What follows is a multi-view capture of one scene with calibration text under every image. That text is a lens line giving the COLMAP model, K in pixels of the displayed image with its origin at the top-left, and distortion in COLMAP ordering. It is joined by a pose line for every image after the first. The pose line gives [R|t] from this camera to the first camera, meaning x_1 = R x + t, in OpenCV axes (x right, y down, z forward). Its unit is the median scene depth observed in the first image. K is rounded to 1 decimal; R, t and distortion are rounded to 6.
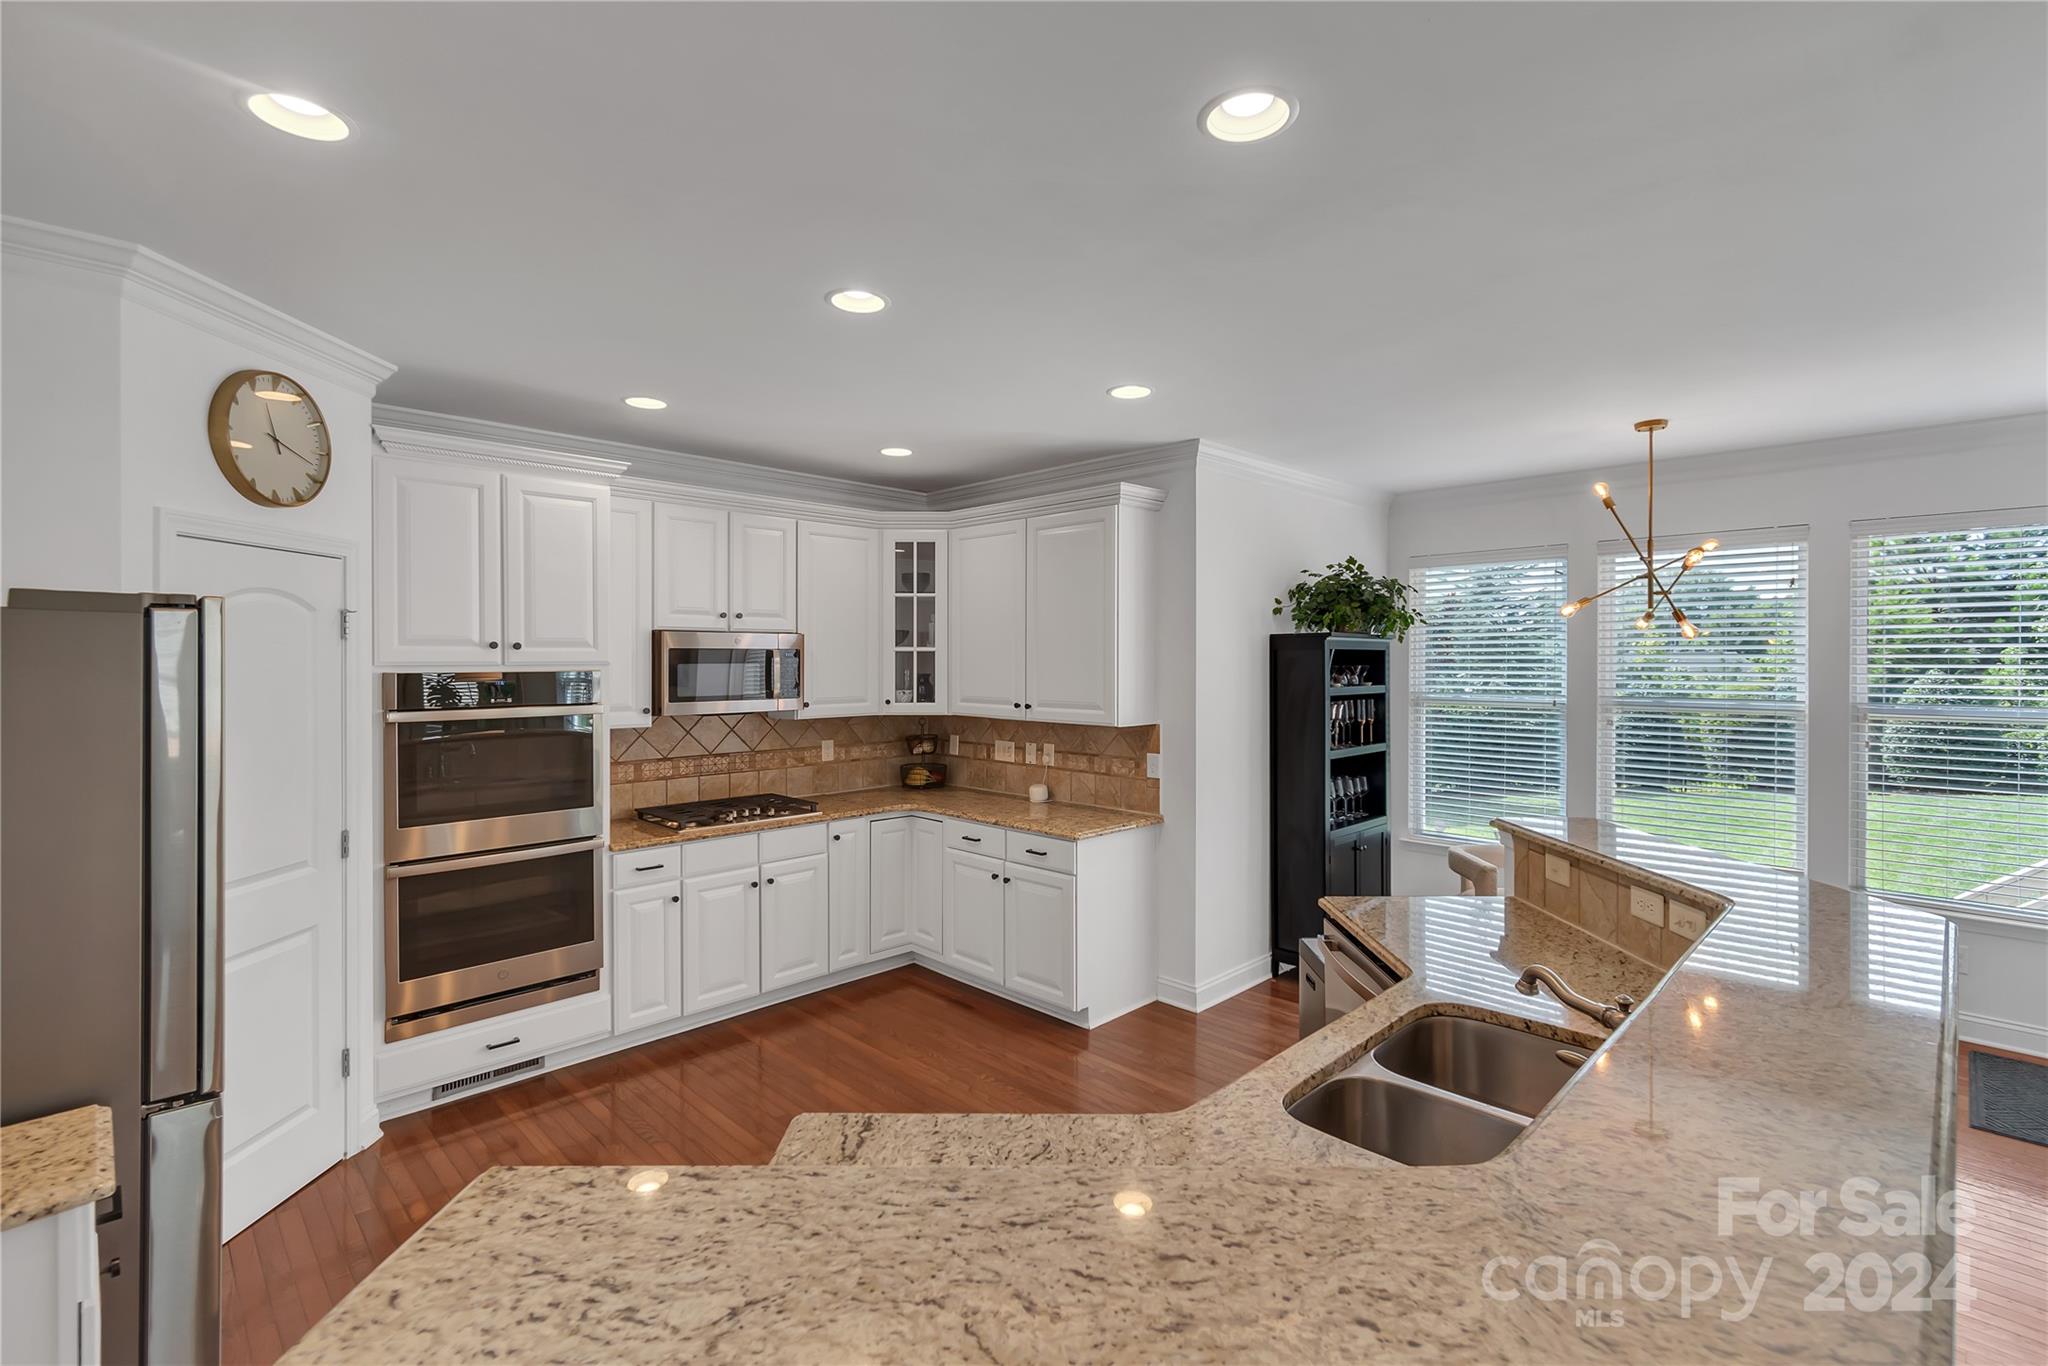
lens RADIAL K [[924.5, 0, 1024.5], [0, 924.5, 671.8], [0, 0, 1]] dist [0.008089, -0.001525]
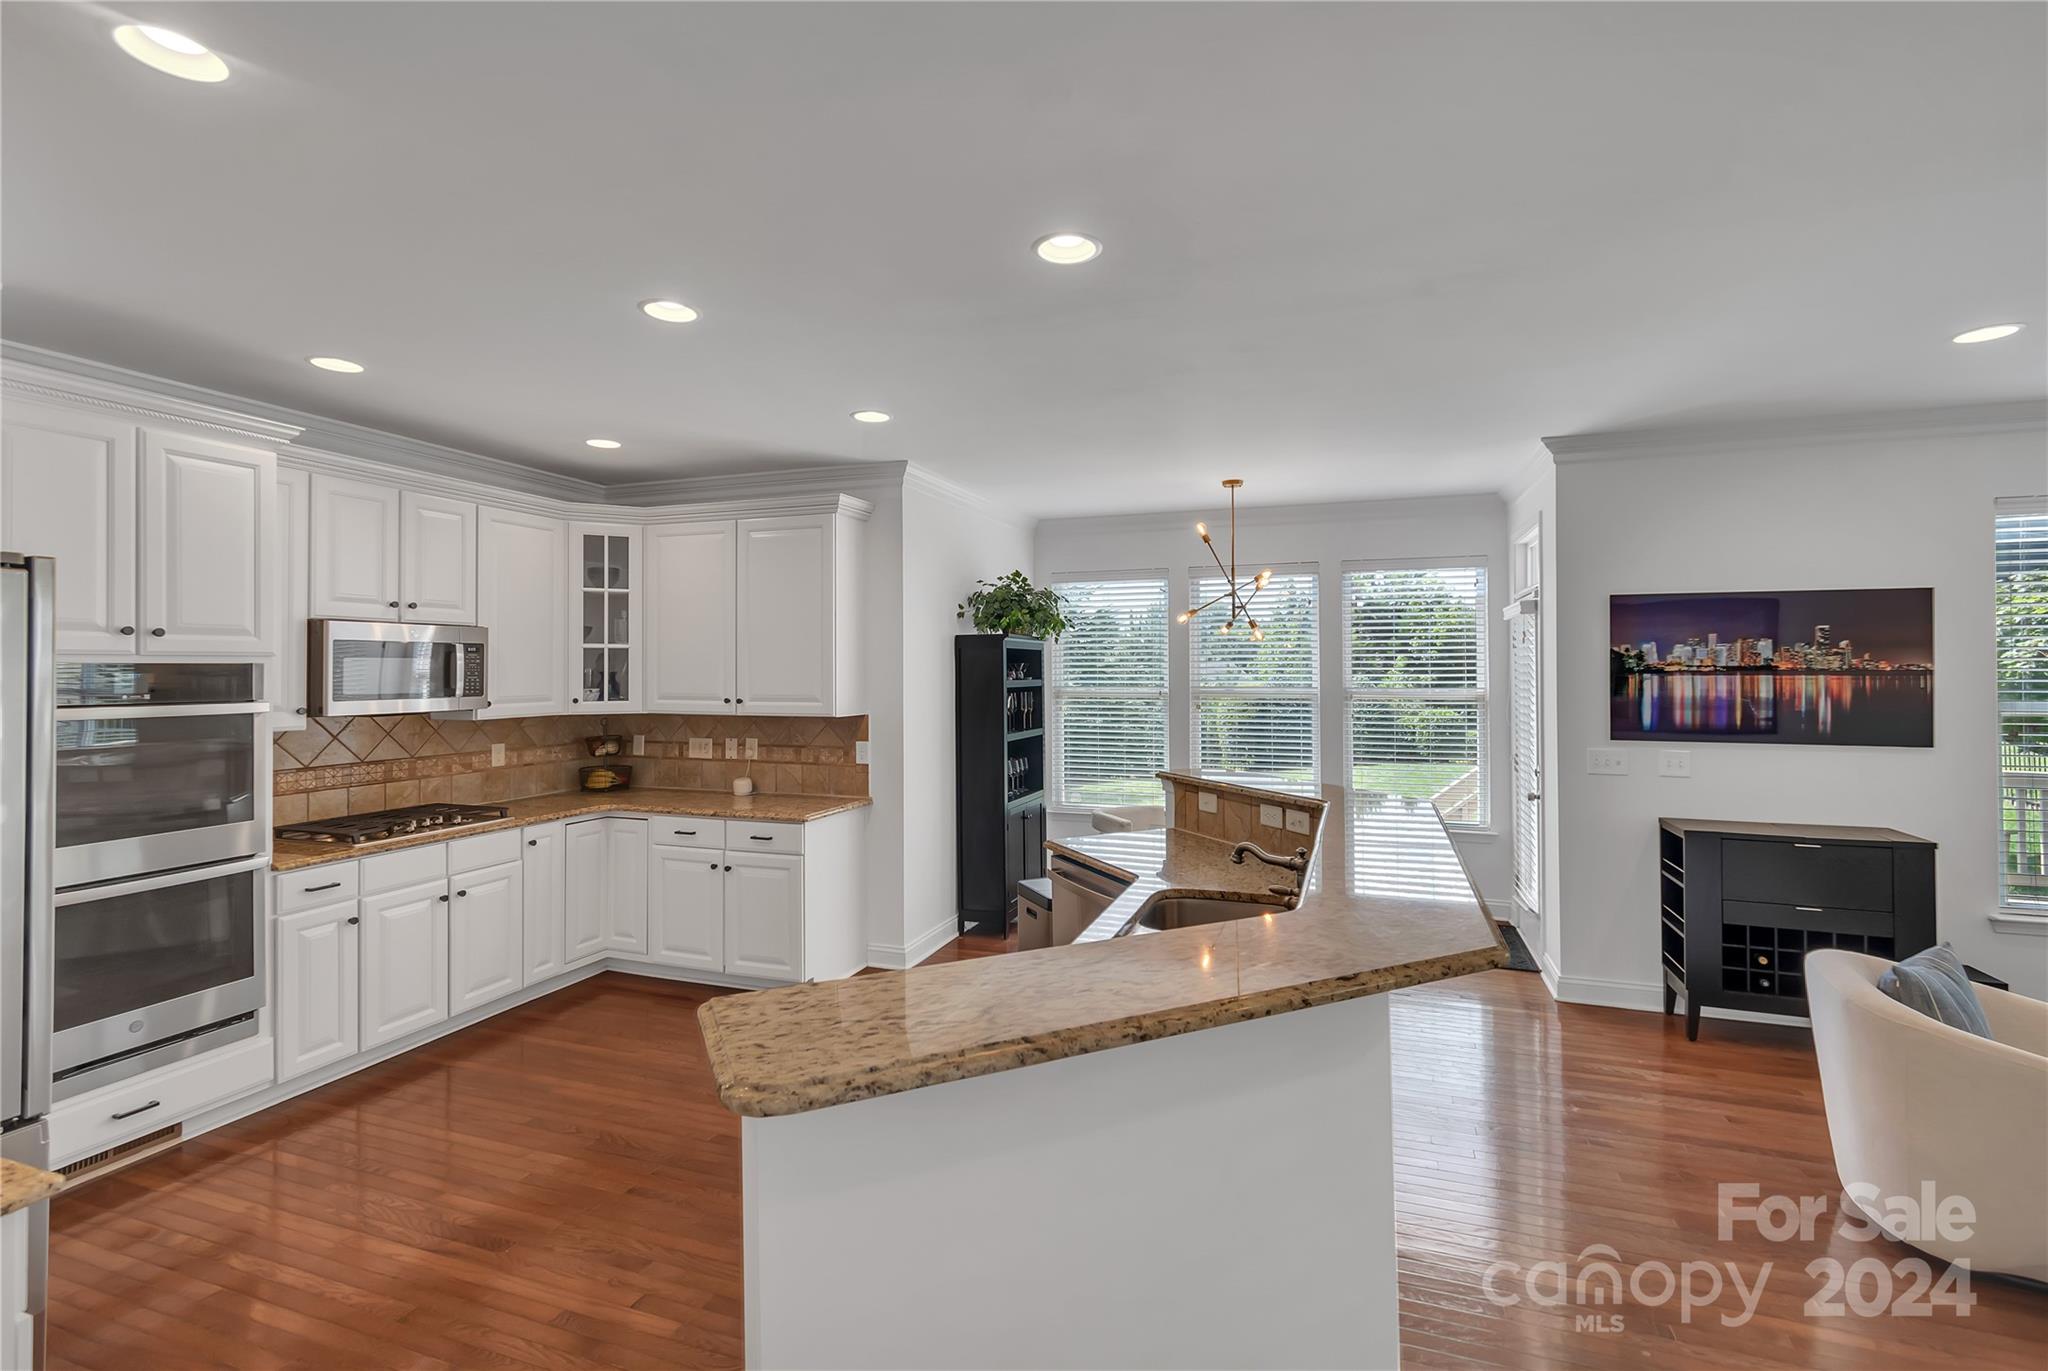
lens RADIAL K [[924.5, 0, 1037.7], [0, 924.5, 666.7], [0, 0, 1]] dist [0.008089, -0.001525]
pose [[0.902255, -0.001460, 0.431200, -0.155029], [0.008180, 0.999872, -0.013730, 0.017364], [-0.431125, 0.015915, 0.902152, -0.086889]]
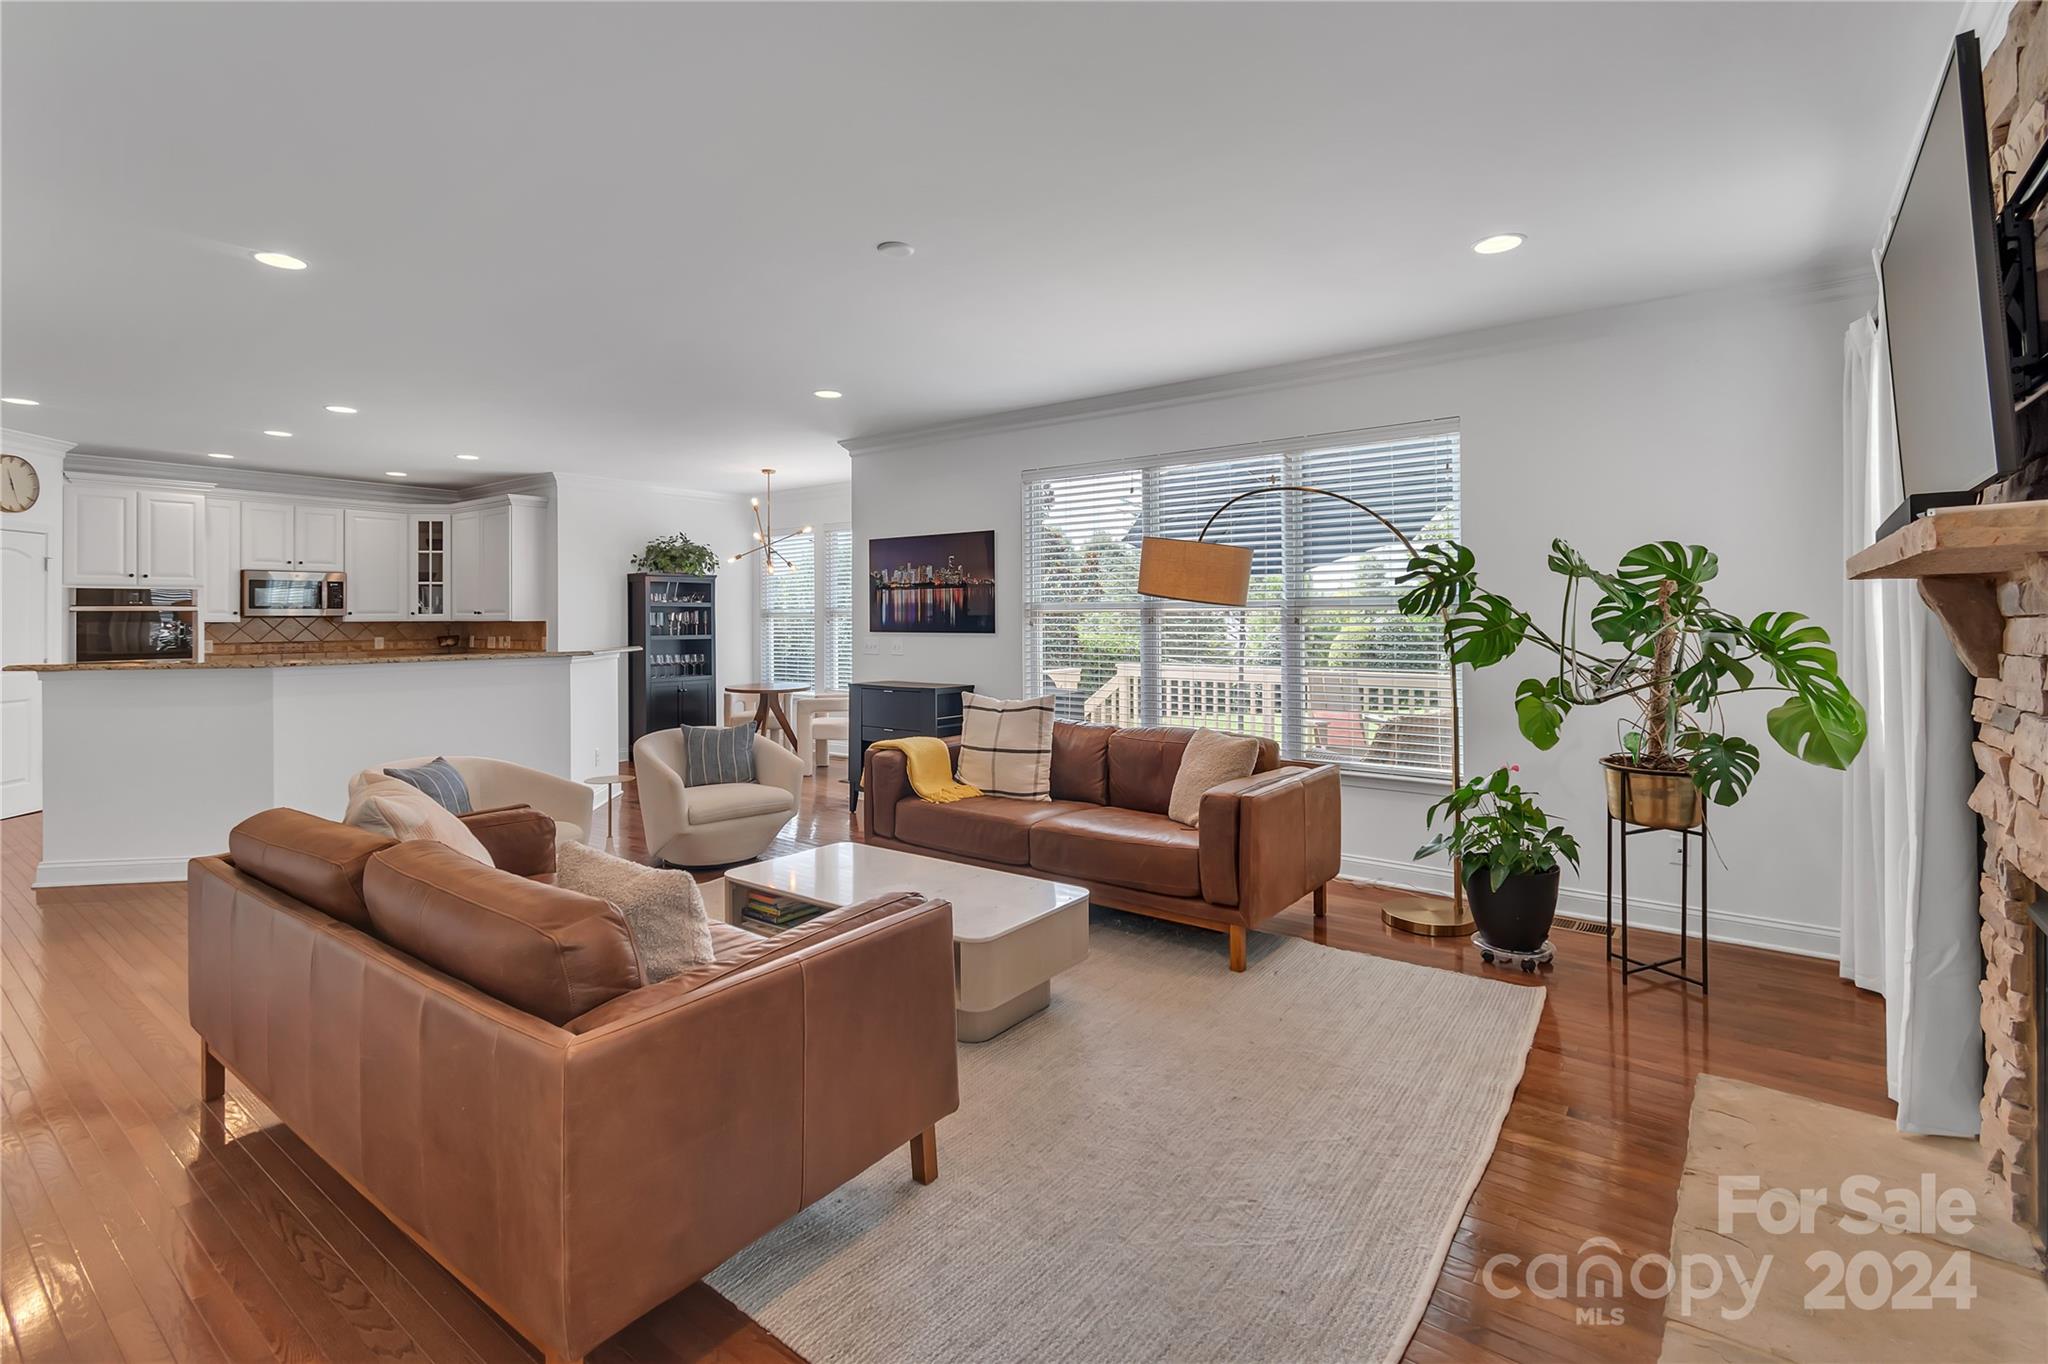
lens RADIAL K [[924.5, 0, 994.3], [0, 924.5, 622.1], [0, 0, 1]] dist [0.008089, -0.001525]
pose [[0.990602, -0.007114, 0.136594, 0.833454], [0.008291, 0.999933, -0.008053, 0.086149], [-0.136528, 0.009110, 0.990594, -1.044405]]
